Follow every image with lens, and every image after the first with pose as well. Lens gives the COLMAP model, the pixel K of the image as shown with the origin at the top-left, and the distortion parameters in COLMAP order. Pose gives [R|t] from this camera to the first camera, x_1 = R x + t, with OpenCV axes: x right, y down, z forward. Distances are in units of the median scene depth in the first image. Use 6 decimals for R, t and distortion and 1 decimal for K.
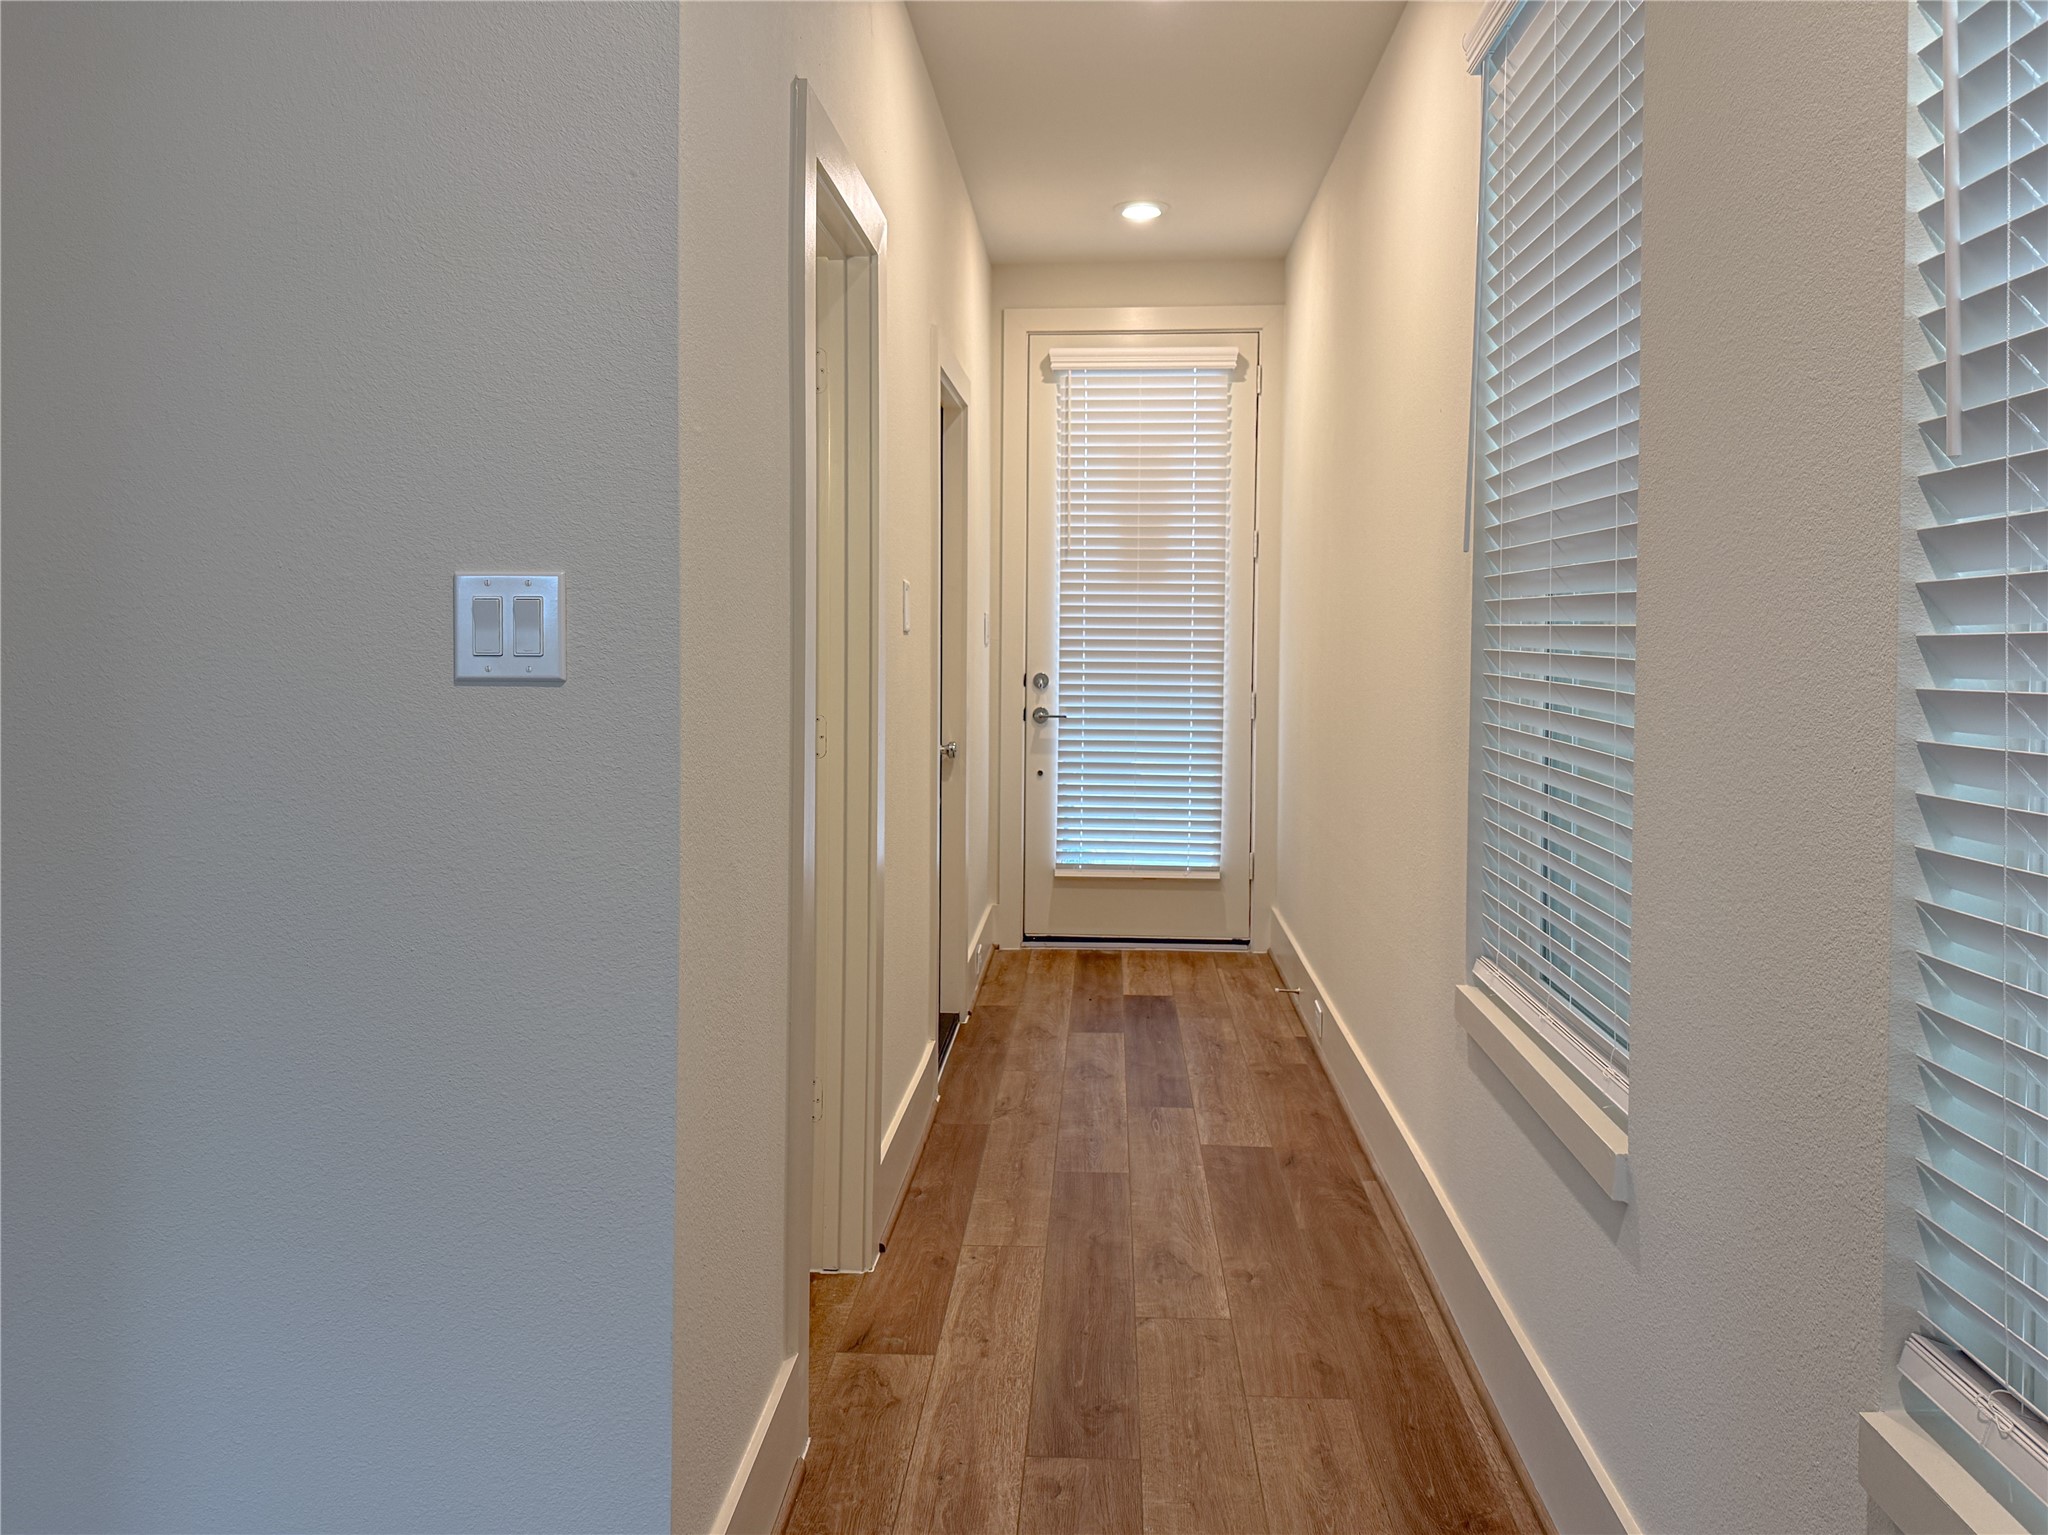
lens RADIAL K [[1441.4, 0, 1018.5], [0, 1441.4, 773.3], [0, 0, 1]] dist [0.075456, -0.084155]
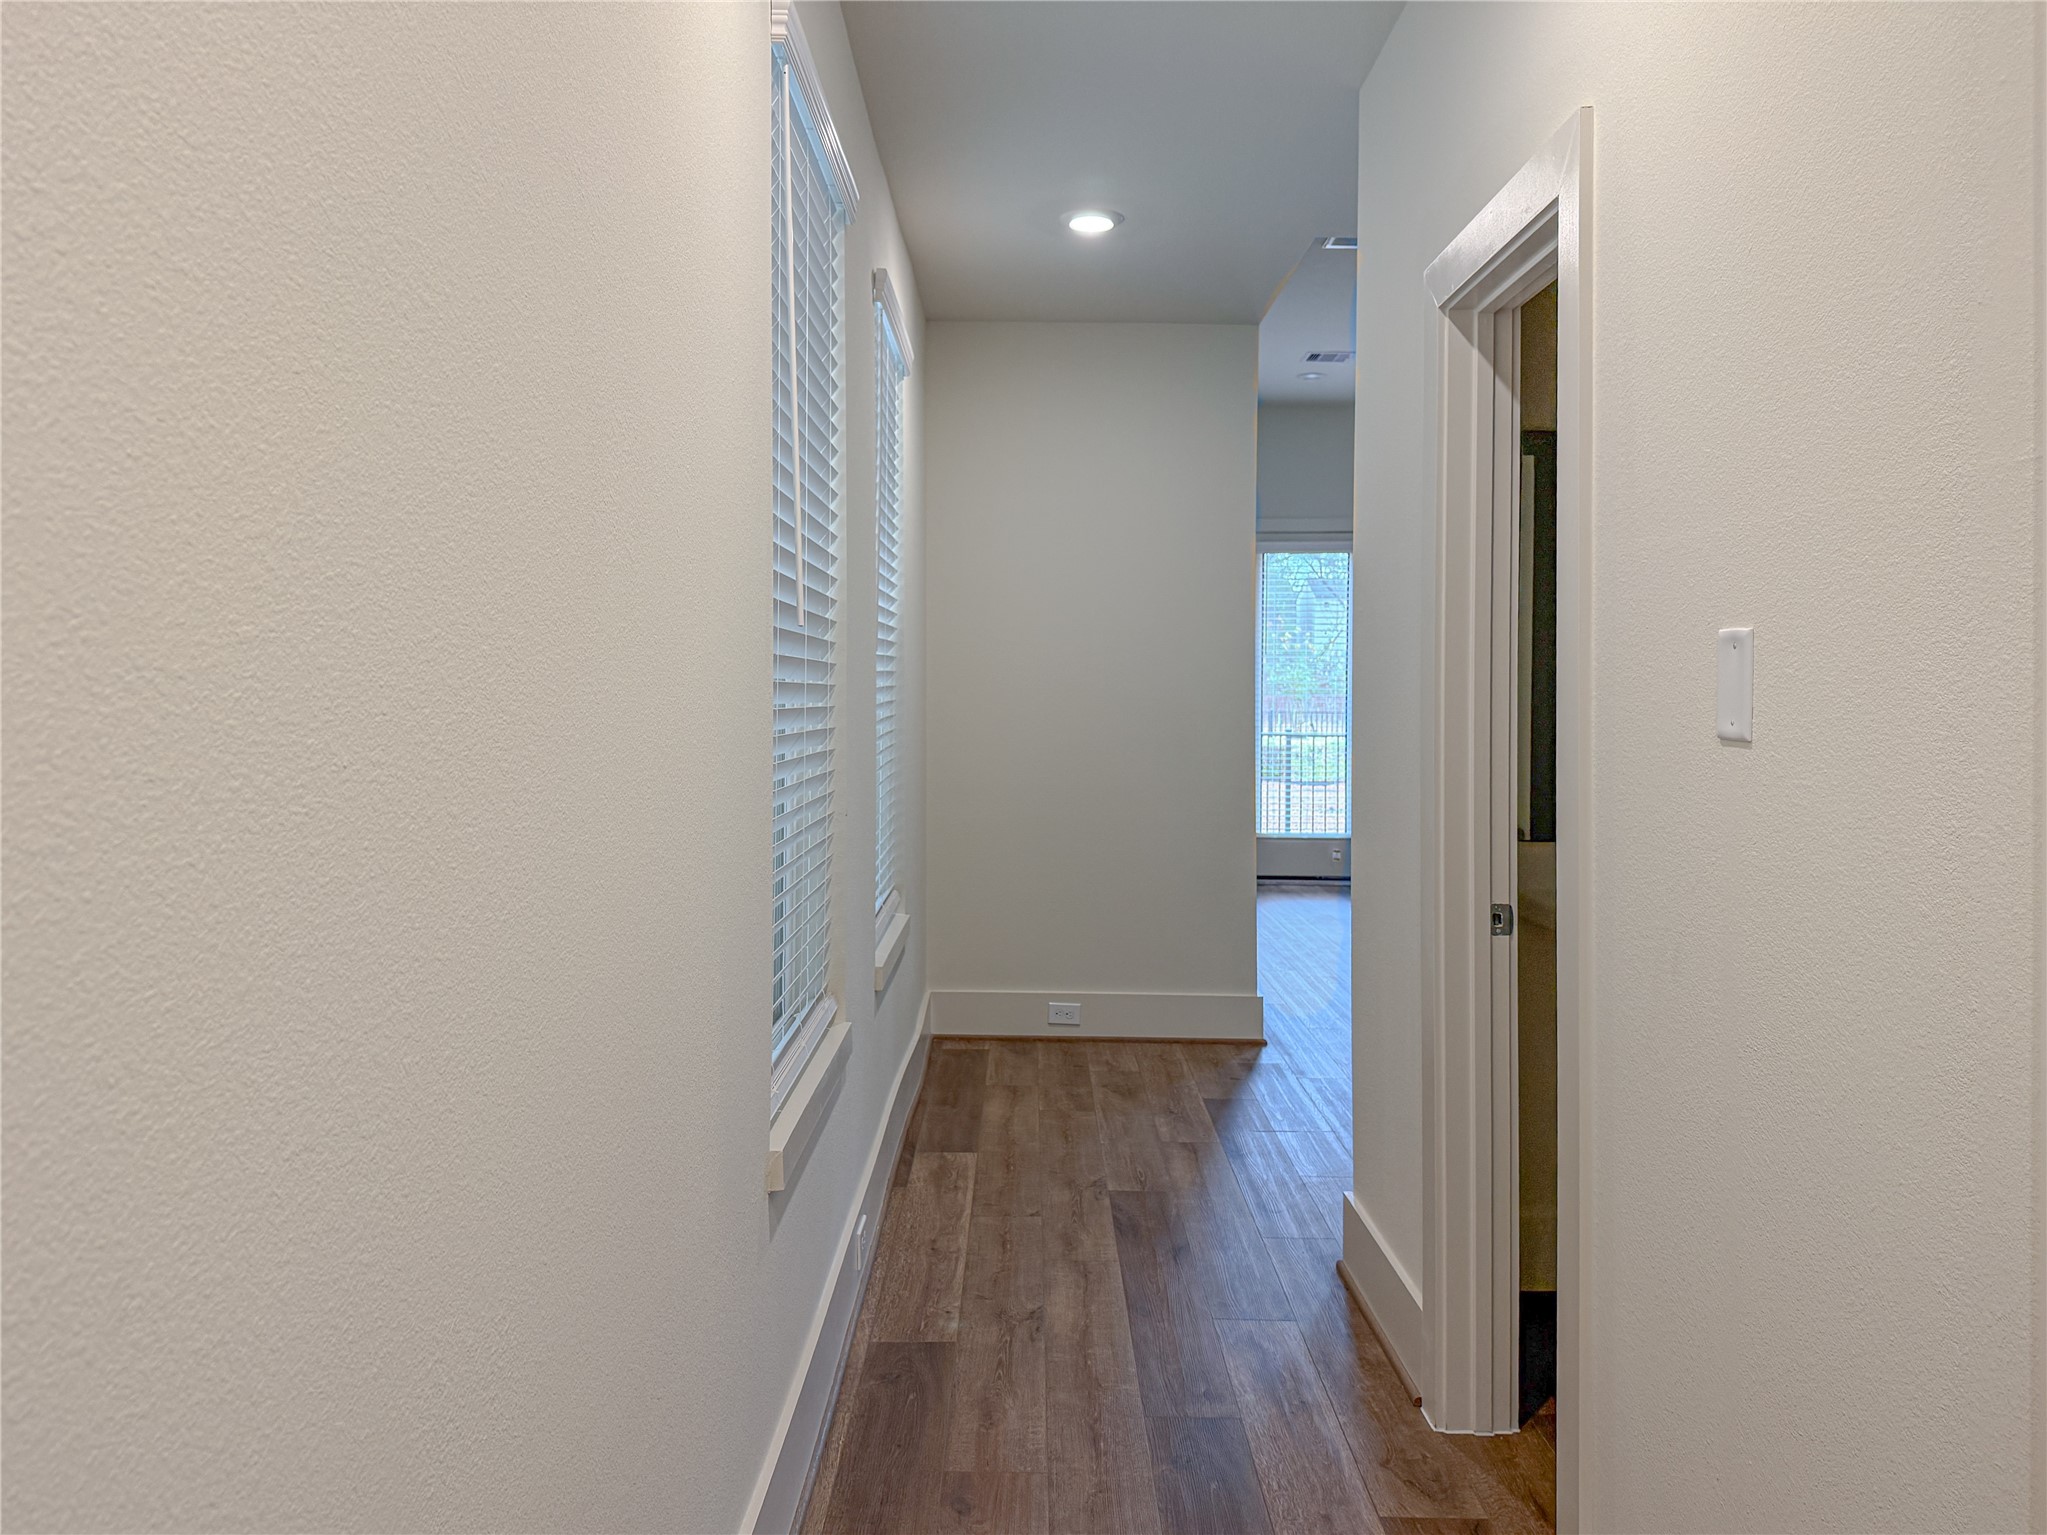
lens RADIAL K [[1440.7, 0, 1022.6], [0, 1440.7, 767.0], [0, 0, 1]] dist [0.075456, -0.084155]
pose [[-0.997966, -0.017344, -0.061344, 0.251526], [-0.026705, 0.987513, 0.155255, -0.220586], [0.057886, 0.156577, -0.985968, 1.983811]]
